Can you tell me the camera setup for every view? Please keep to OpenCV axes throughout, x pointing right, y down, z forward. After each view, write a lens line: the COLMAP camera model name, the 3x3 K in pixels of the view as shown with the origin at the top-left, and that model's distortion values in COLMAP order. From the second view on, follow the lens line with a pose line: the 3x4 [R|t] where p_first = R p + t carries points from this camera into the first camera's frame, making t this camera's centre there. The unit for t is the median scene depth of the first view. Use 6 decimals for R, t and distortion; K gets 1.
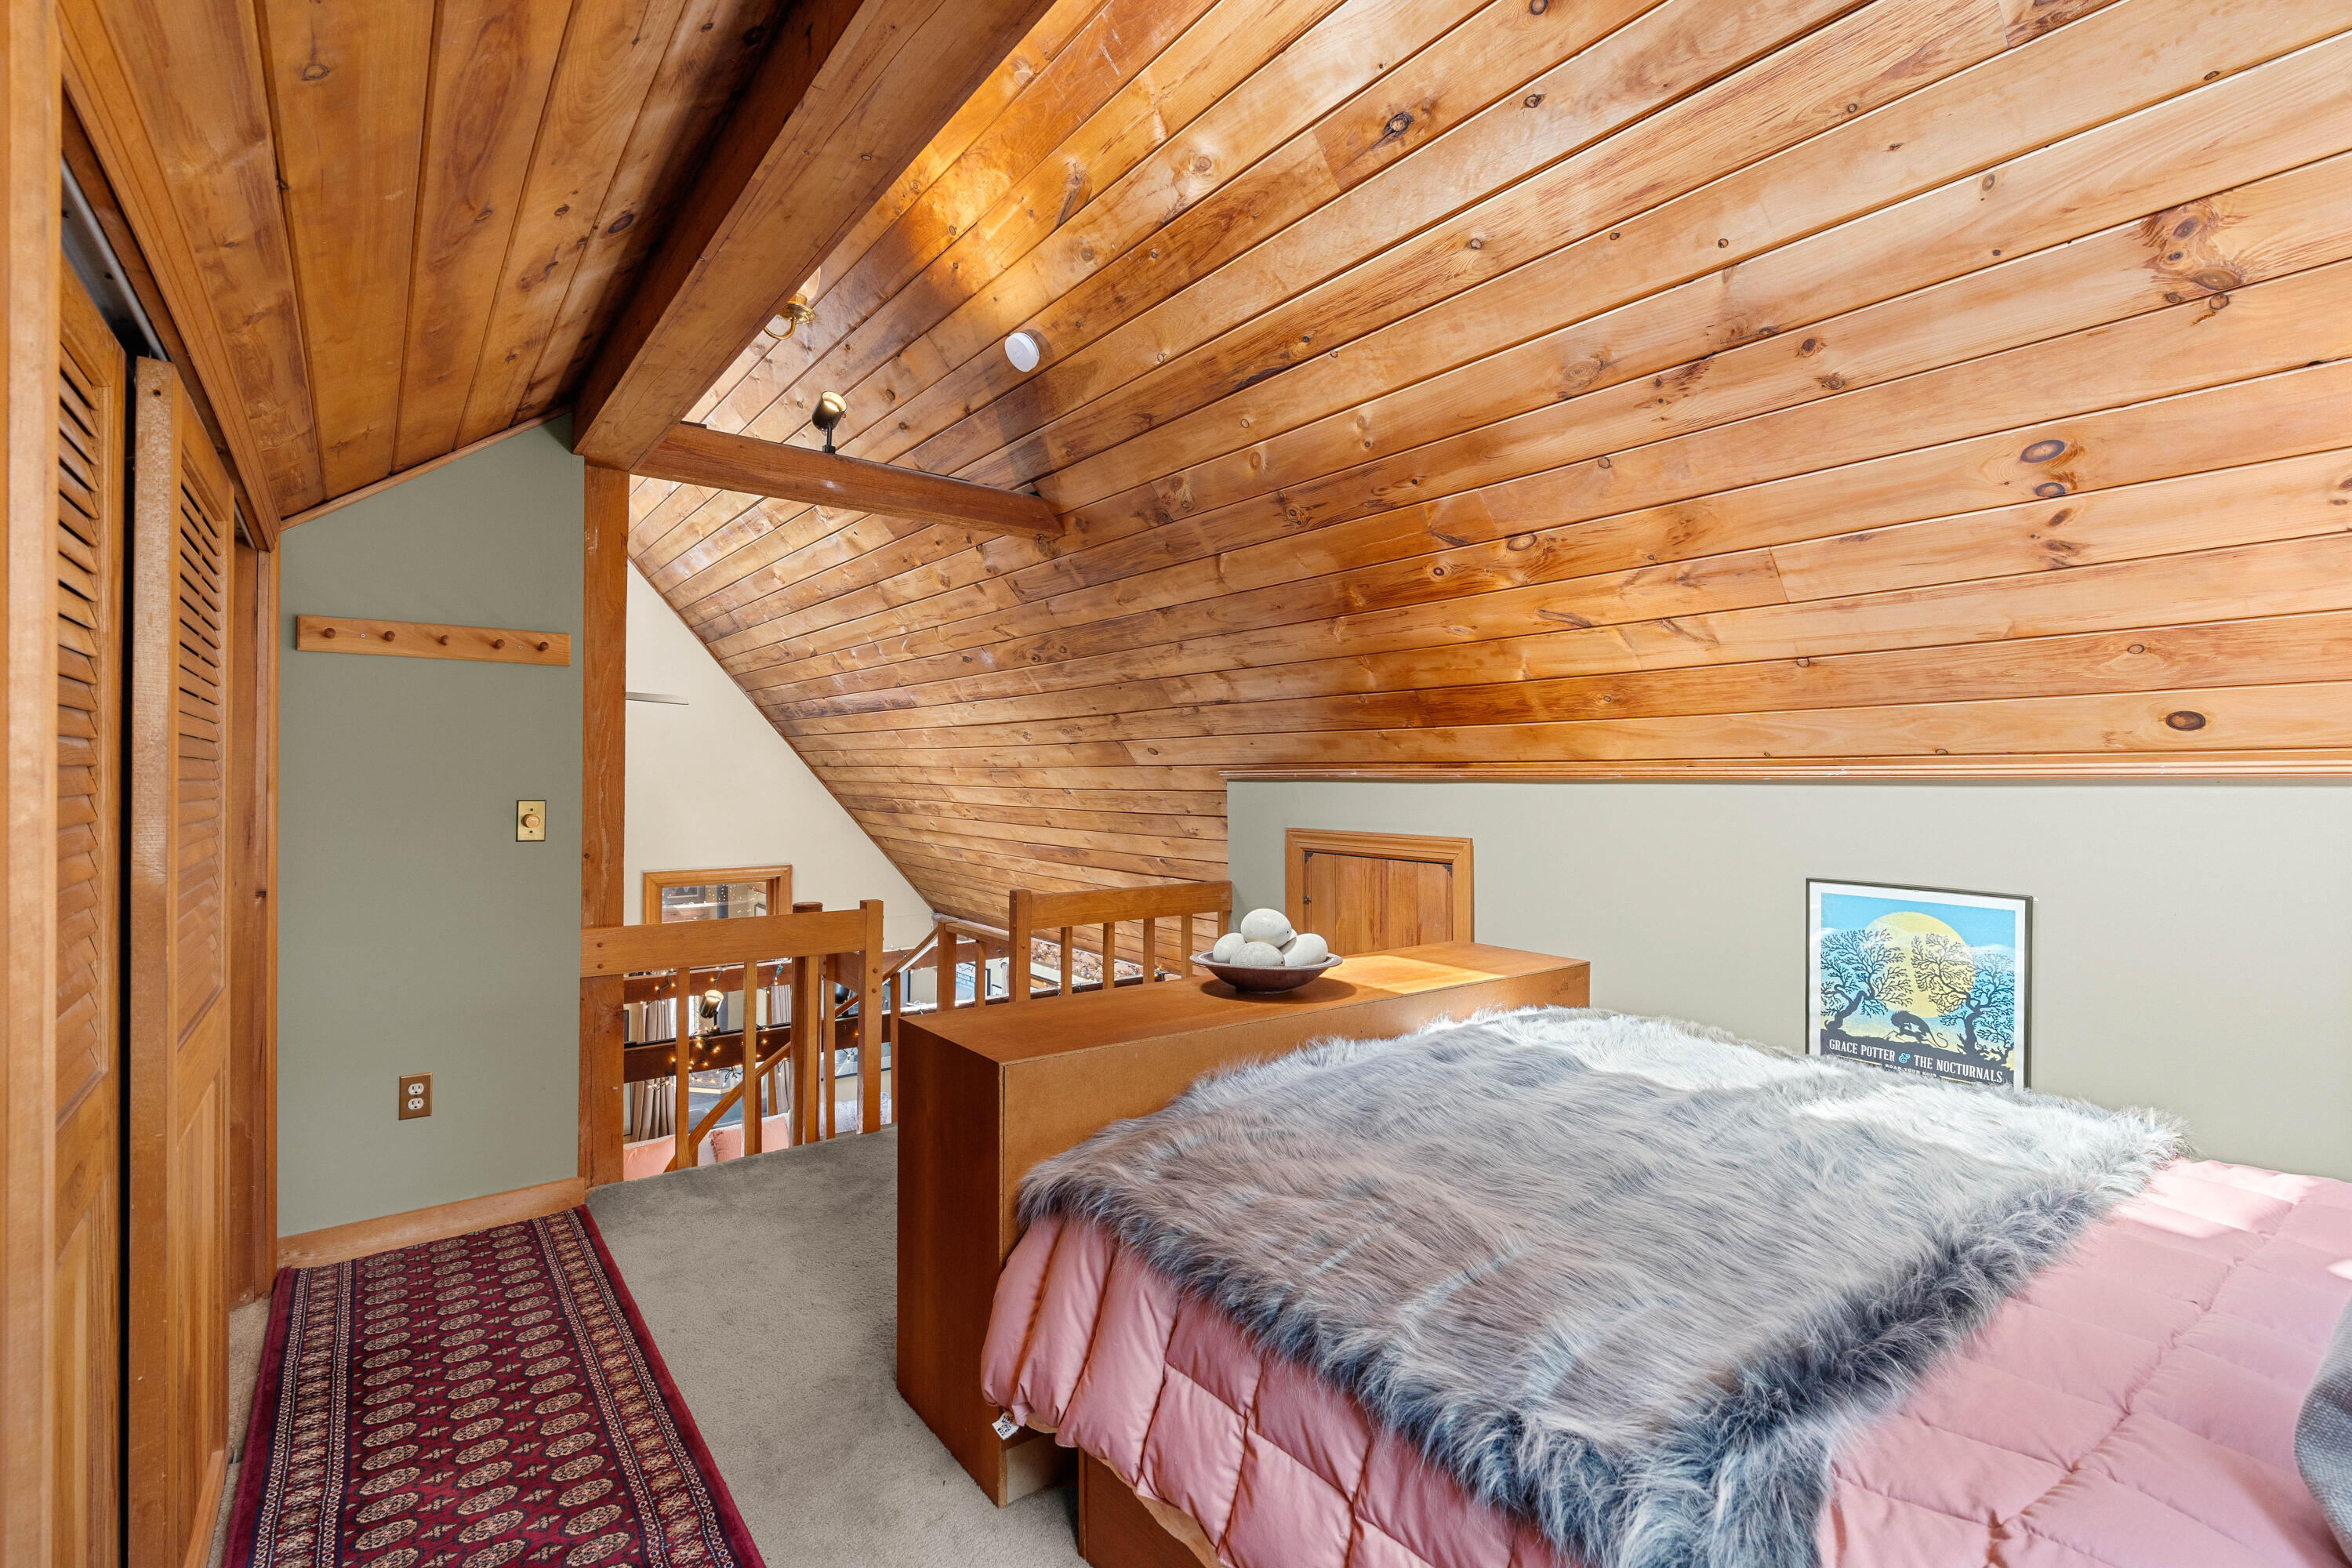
lens RADIAL K [[982.3, 0, 1180.6], [0, 982.3, 738.1], [0, 0, 1]] dist [-0.045845, -0.000210]
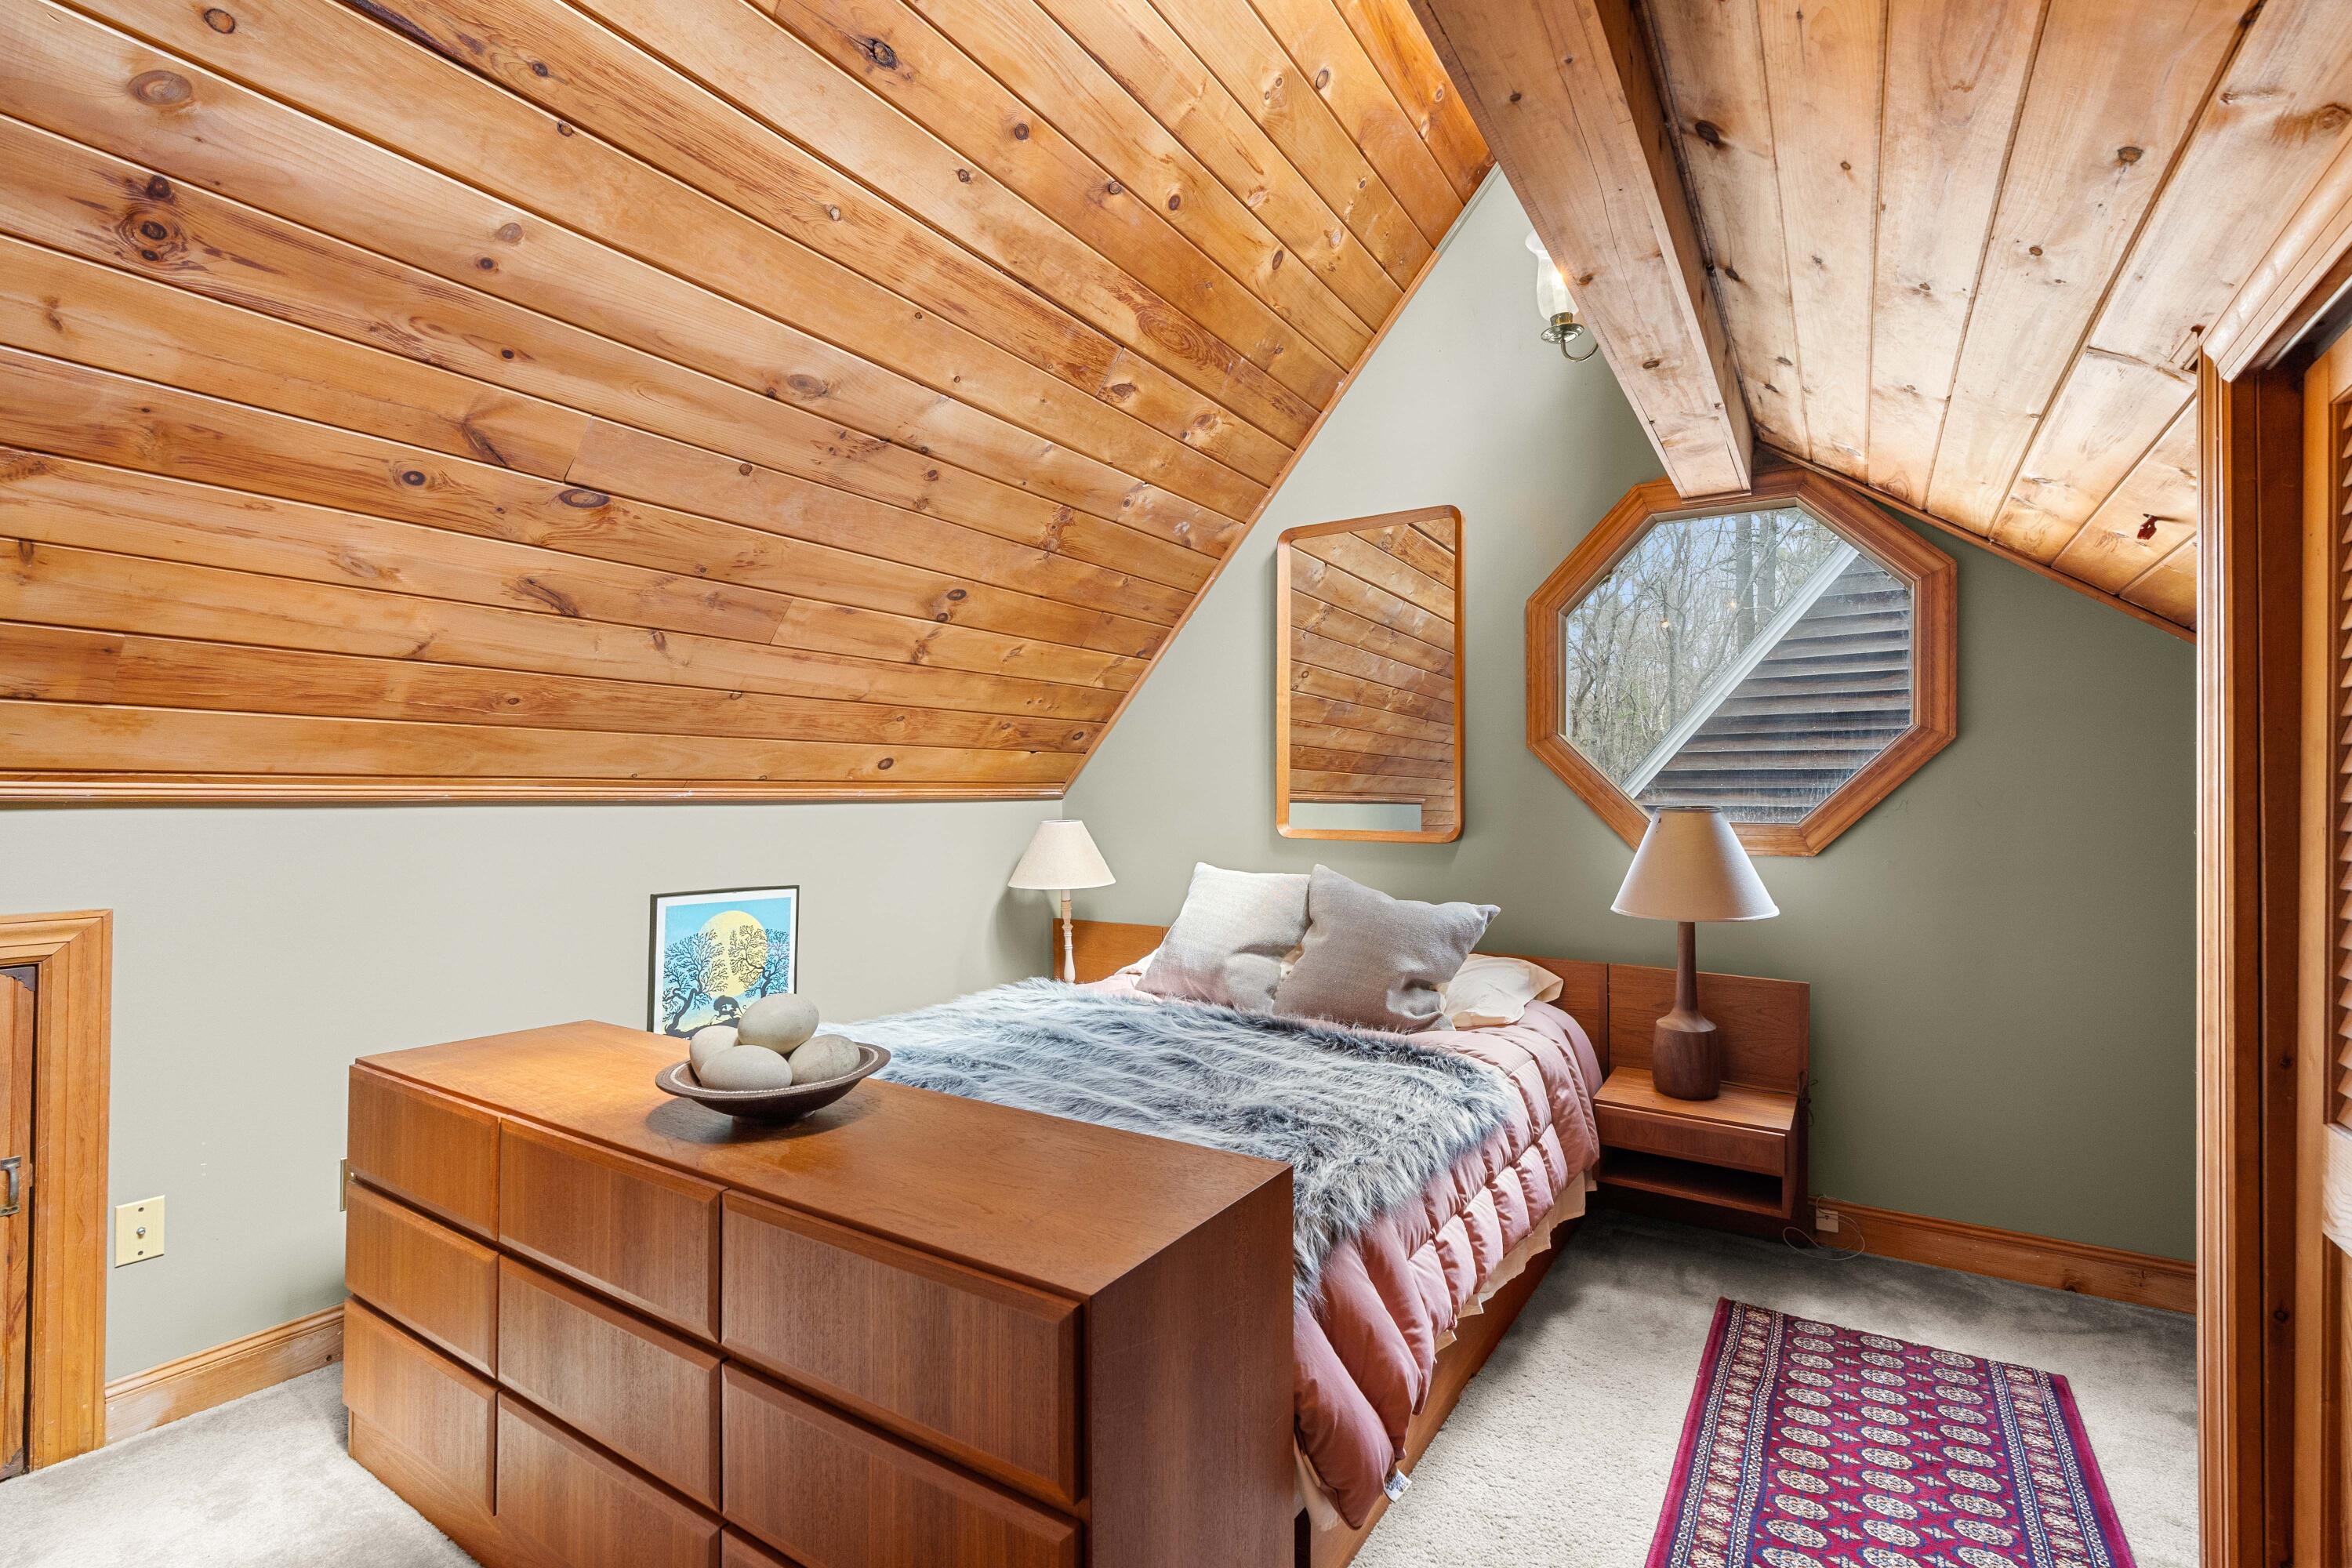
lens RADIAL K [[1066.3, 0, 1189.4], [0, 1066.3, 790.2], [0, 0, 1]] dist [-0.002002, 0.000208]
pose [[-0.332769, 0.001651, 0.943007, -0.678878], [-0.034203, 0.999319, -0.013819, 0.030413], [-0.942388, -0.036852, -0.332486, 0.901731]]
